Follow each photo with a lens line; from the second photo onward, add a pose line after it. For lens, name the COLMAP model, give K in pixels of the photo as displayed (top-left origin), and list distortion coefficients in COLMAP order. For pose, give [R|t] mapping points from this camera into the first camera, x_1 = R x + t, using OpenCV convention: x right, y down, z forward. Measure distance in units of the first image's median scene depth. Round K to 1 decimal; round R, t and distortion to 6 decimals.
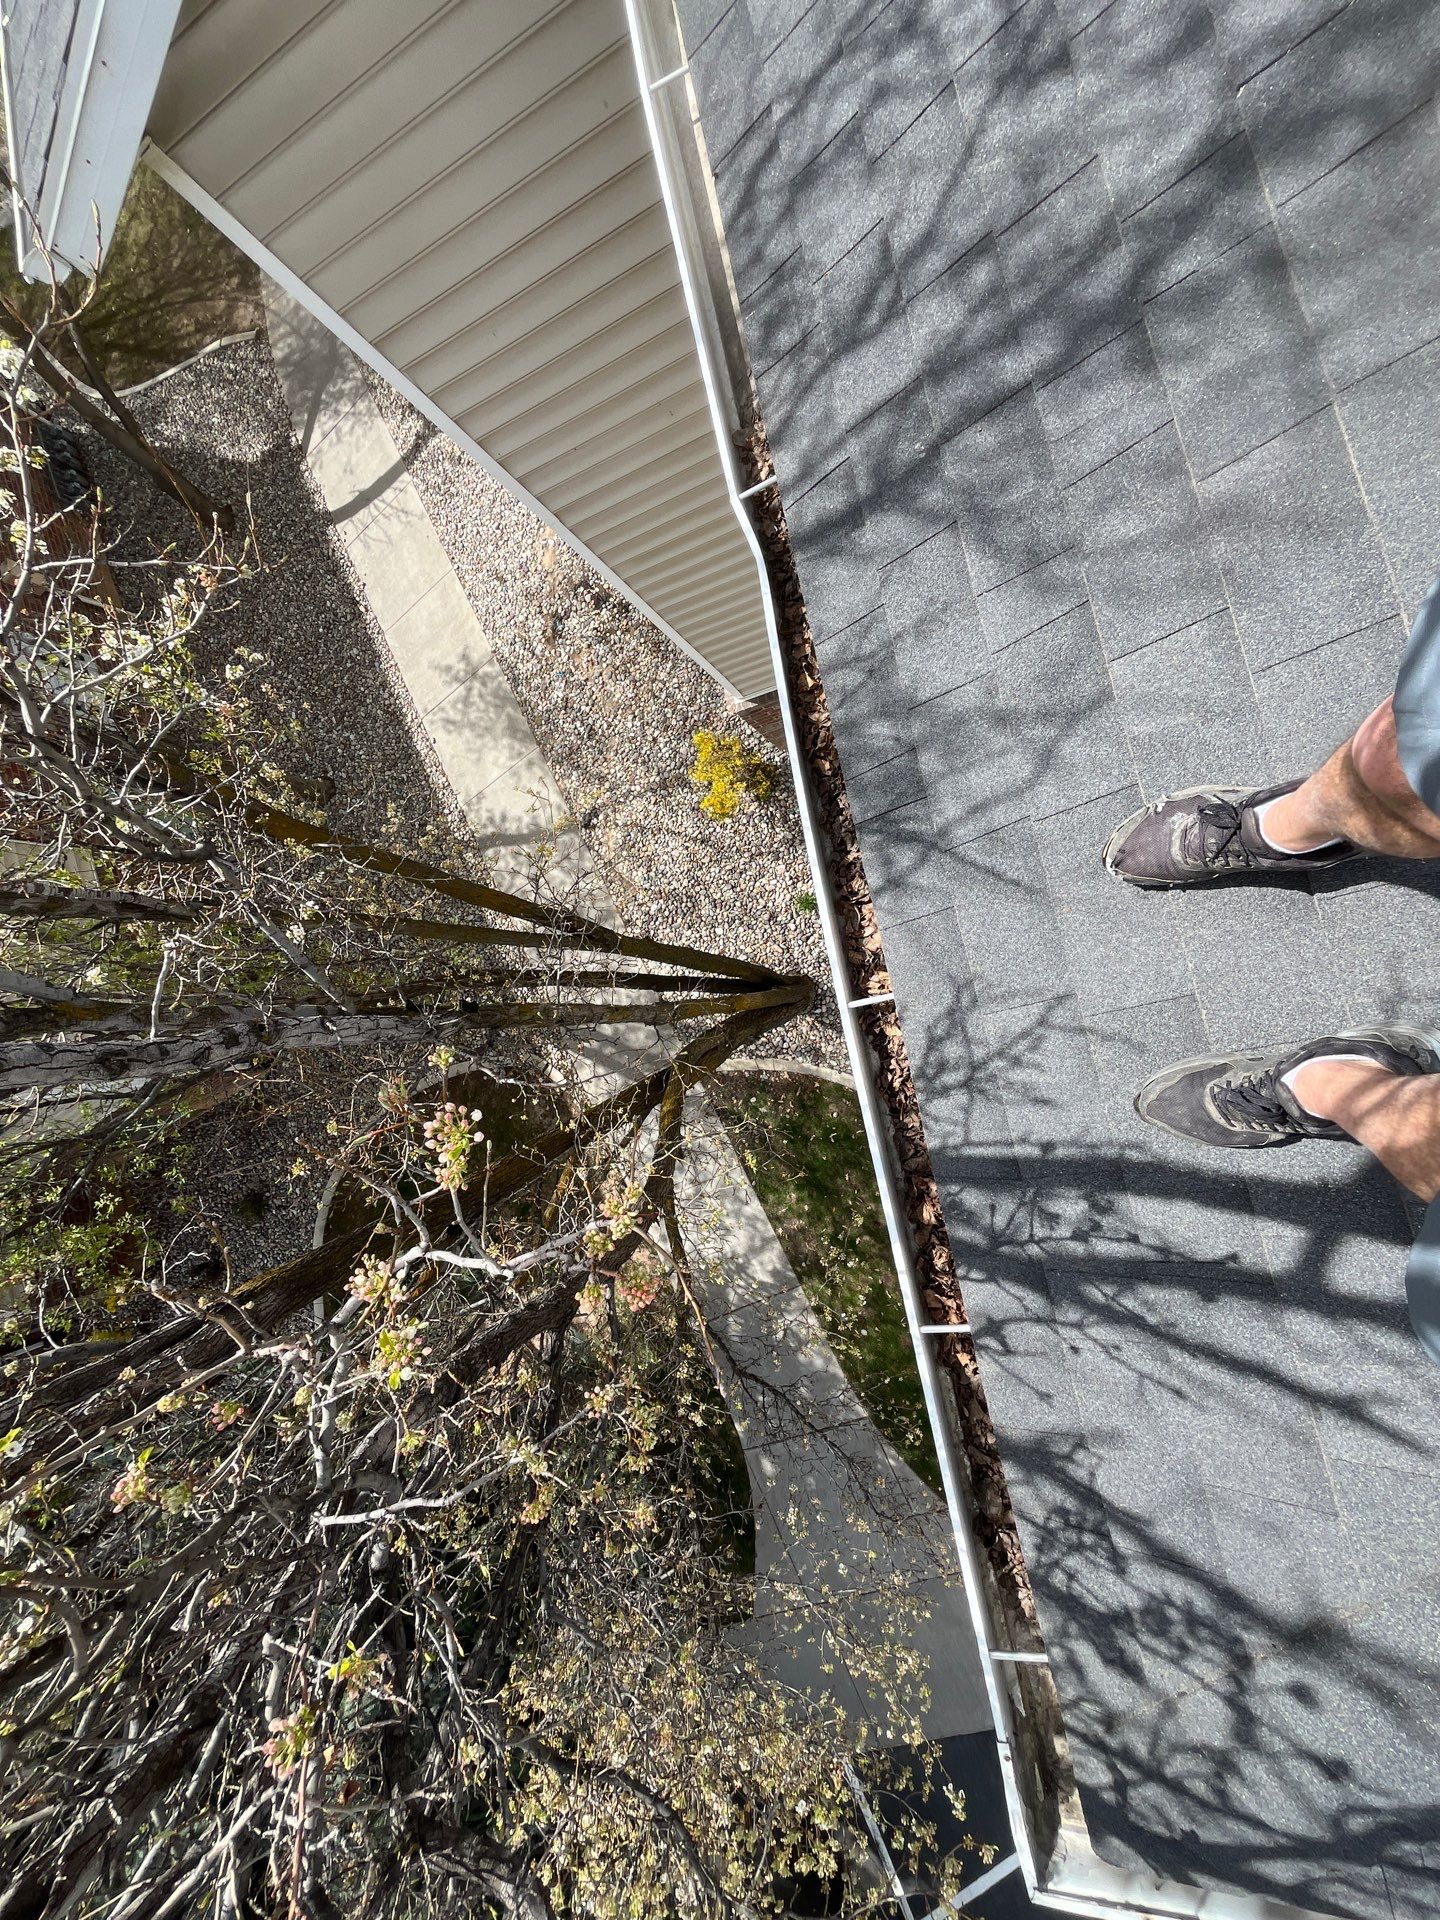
lens RADIAL K [[770.2, 0, 717.7], [0, 770.2, 966.9], [0, 0, 1]] dist [0.001018, -0.000385]
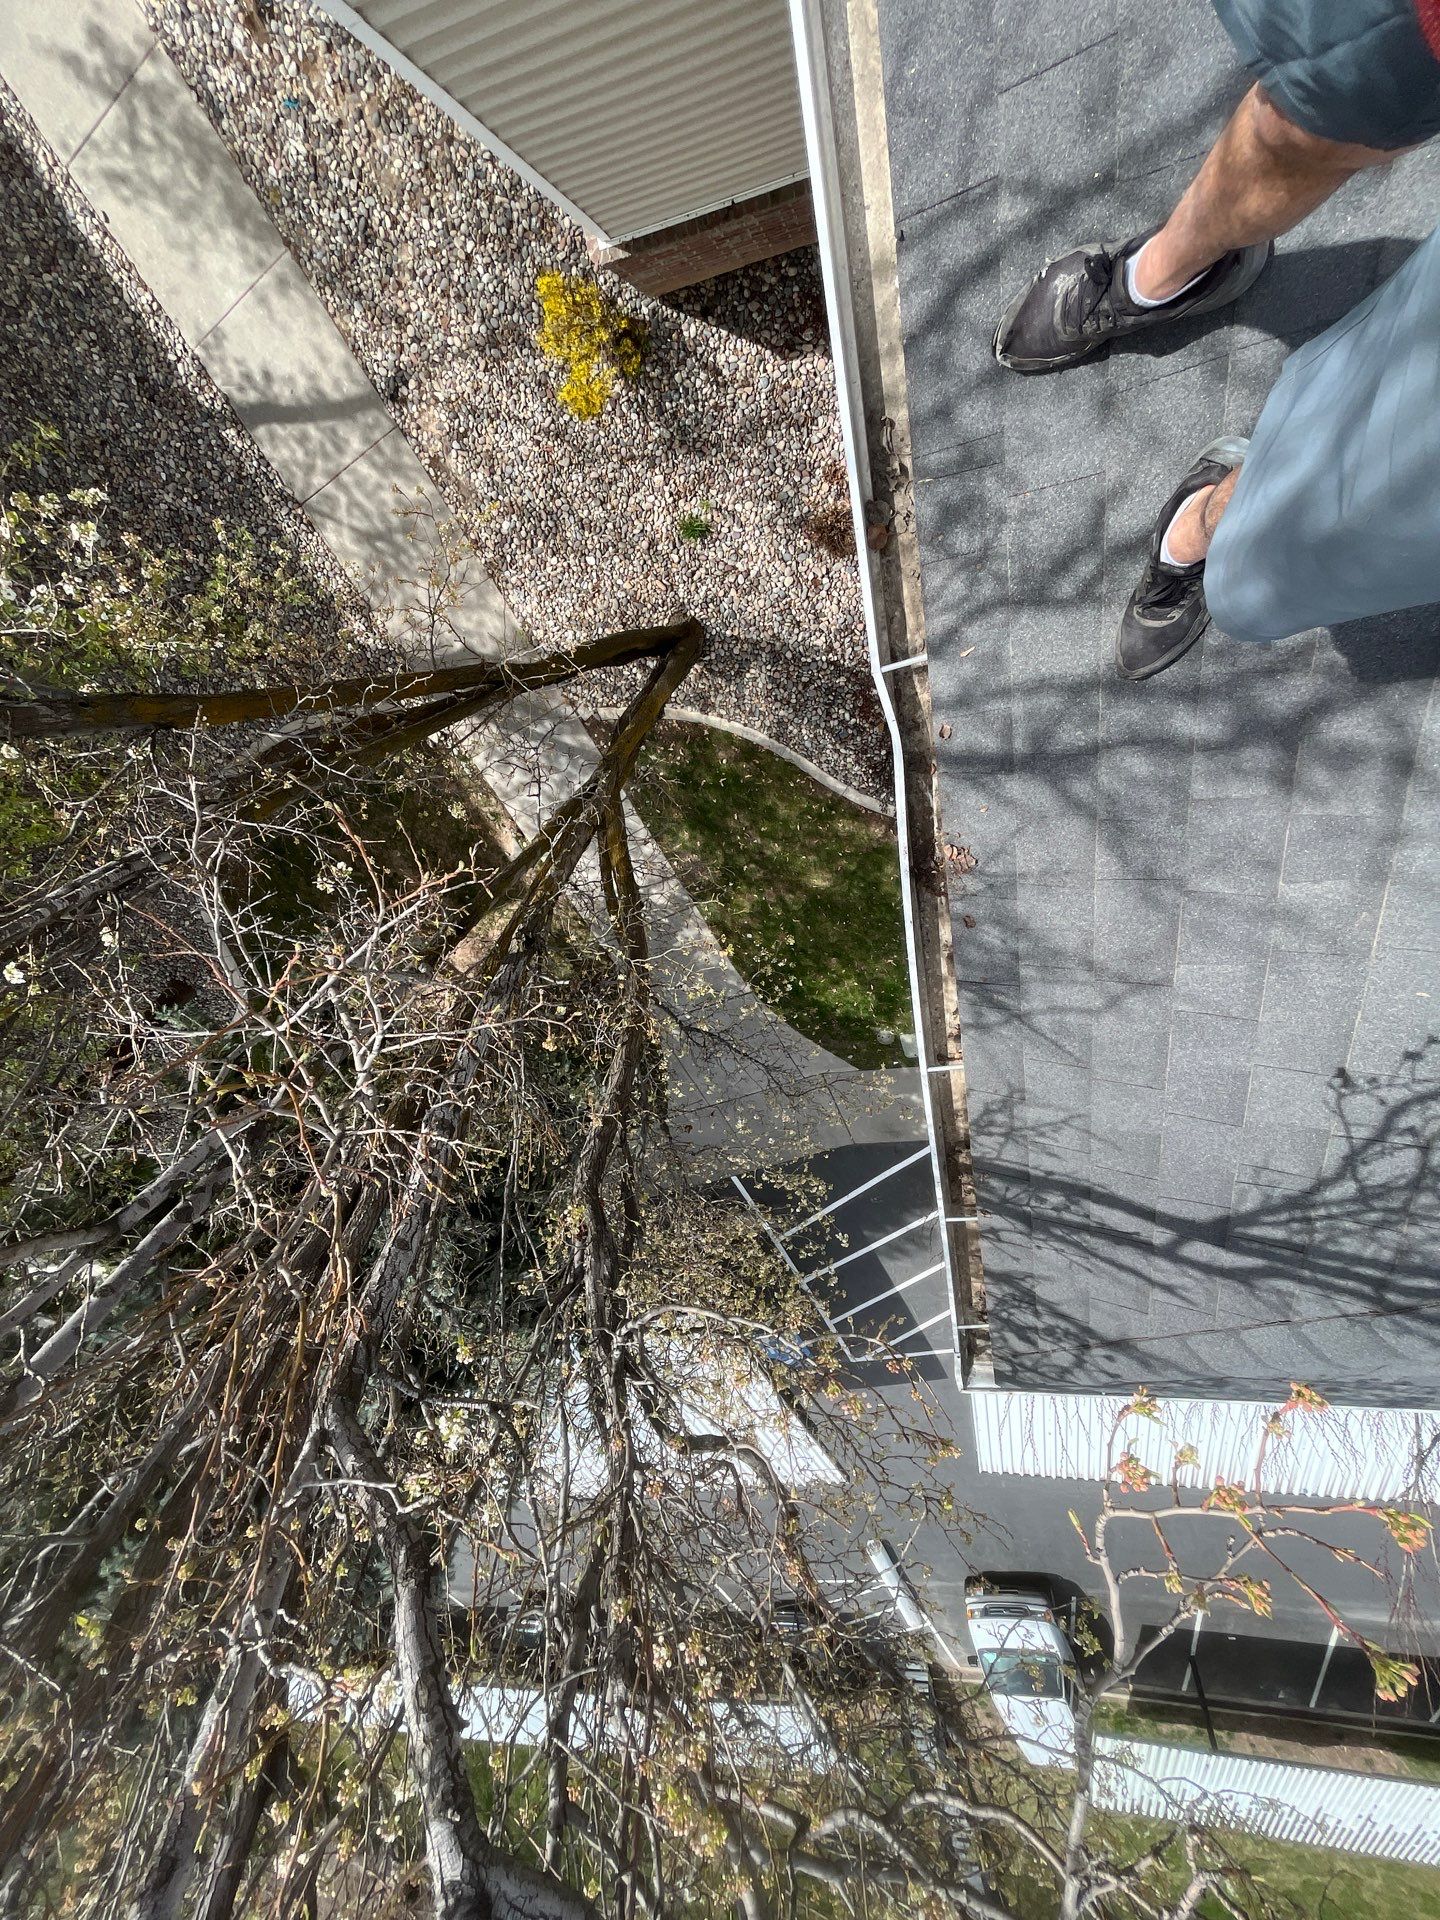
lens RADIAL K [[770.2, 0, 717.7], [0, 770.2, 966.9], [0, 0, 1]] dist [0.001018, -0.000385]
pose [[0.974541, -0.135595, 0.178563, -0.410196], [0.010840, 0.823968, 0.566532, -0.864378], [-0.223949, -0.550173, 0.804460, 0.032209]]
